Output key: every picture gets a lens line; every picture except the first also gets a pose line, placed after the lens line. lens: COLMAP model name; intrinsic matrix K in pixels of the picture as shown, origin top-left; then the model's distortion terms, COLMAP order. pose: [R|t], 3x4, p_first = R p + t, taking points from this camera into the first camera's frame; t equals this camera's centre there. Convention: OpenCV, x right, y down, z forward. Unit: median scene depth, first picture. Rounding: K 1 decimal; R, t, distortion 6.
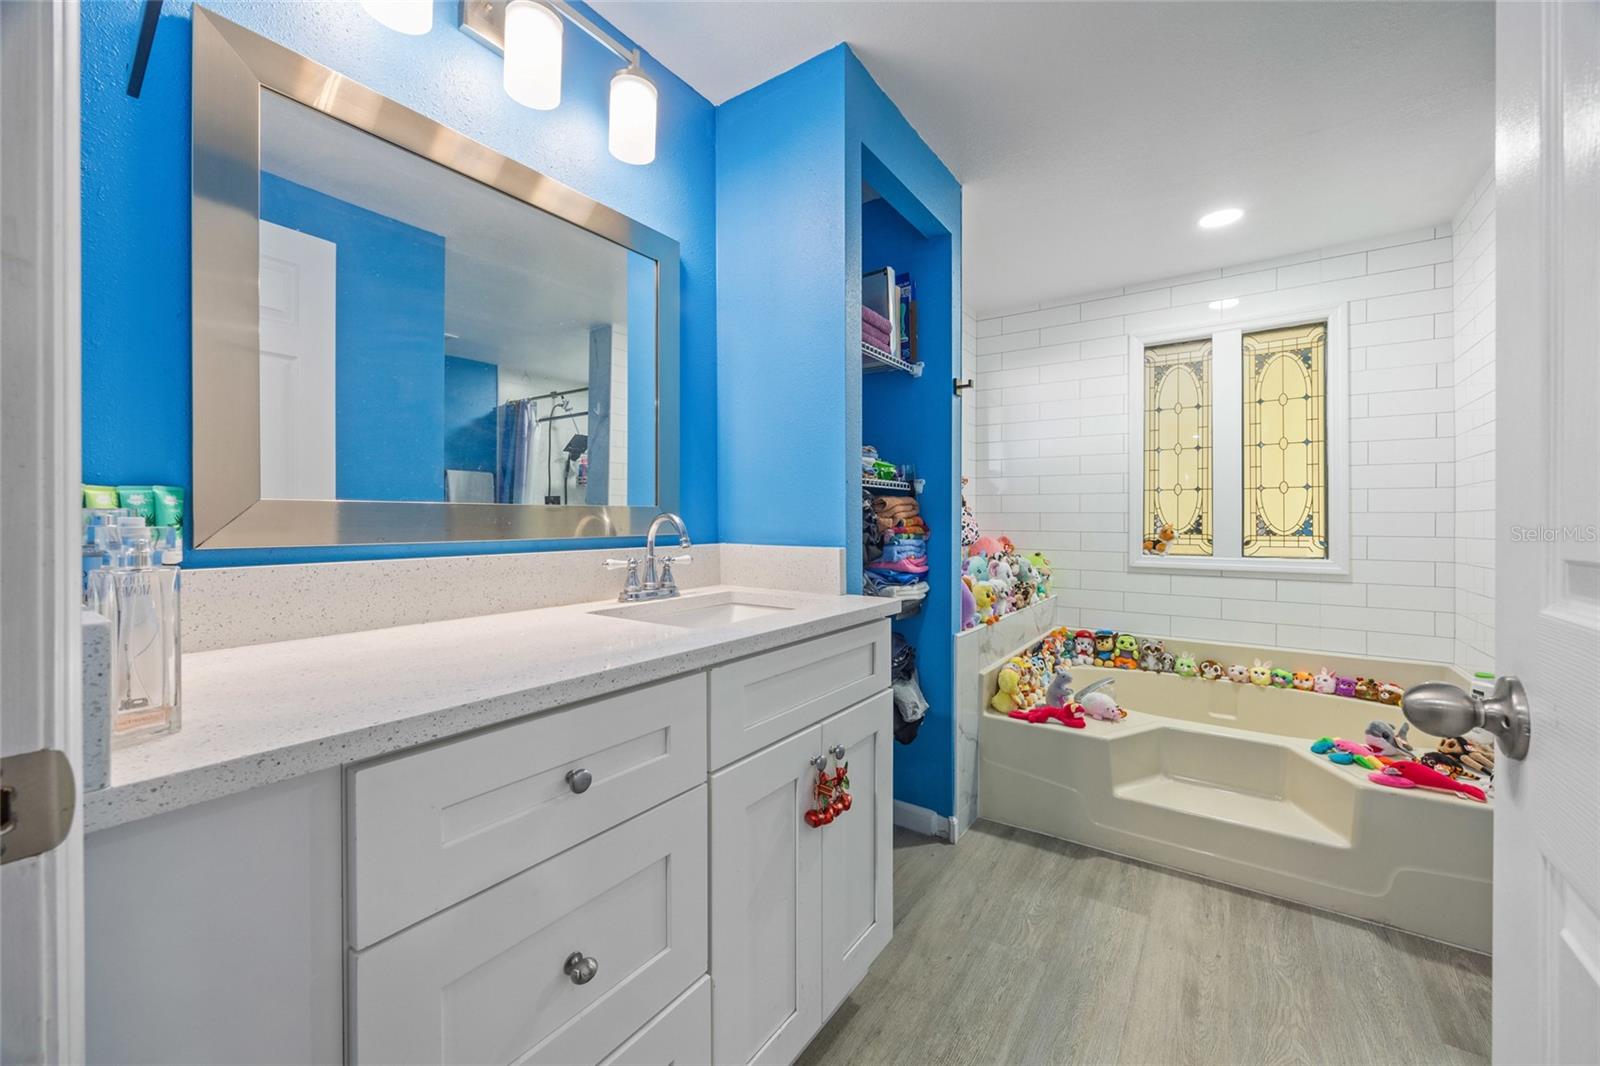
lens RADIAL K [[623.5, 0, 807.0], [0, 623.5, 526.6], [0, 0, 1]] dist [-0.001610, -0.000144]
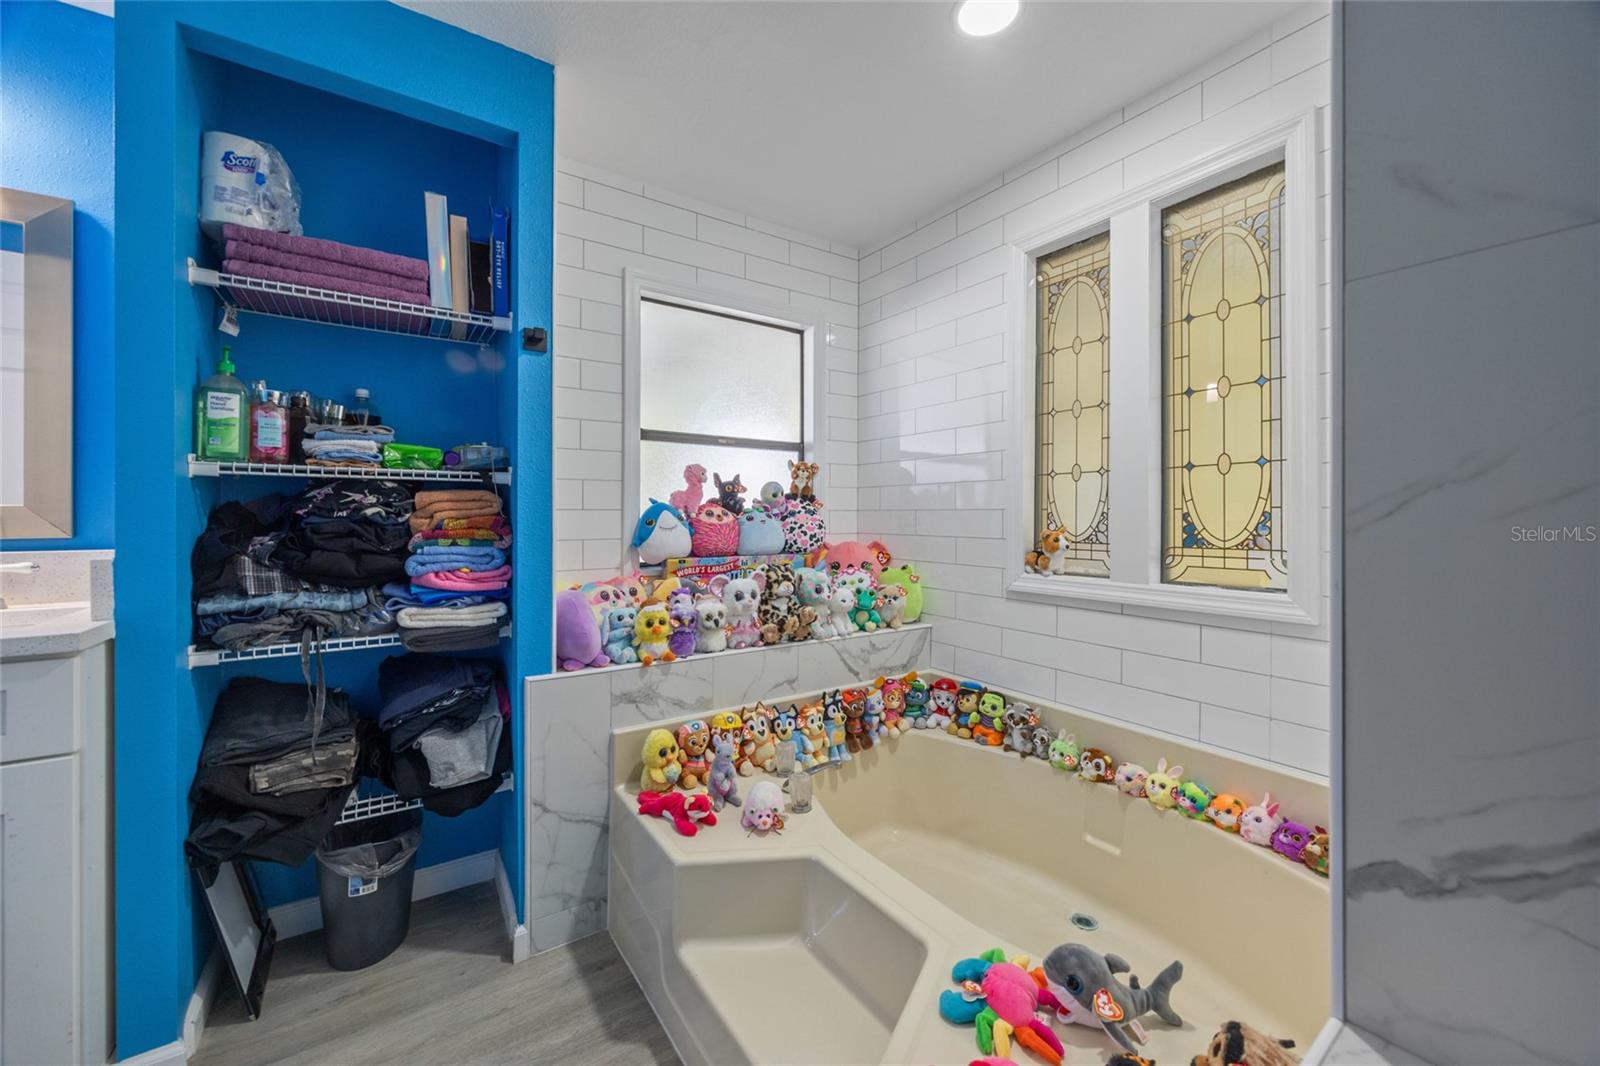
lens RADIAL K [[623.5, 0, 799.4], [0, 623.5, 522.7], [0, 0, 1]] dist [-0.001610, -0.000144]
pose [[0.931748, 0.003221, -0.363091, 0.605836], [-0.004003, 0.999991, -0.001403, -0.006696], [0.363084, 0.002761, 0.931752, 0.325513]]
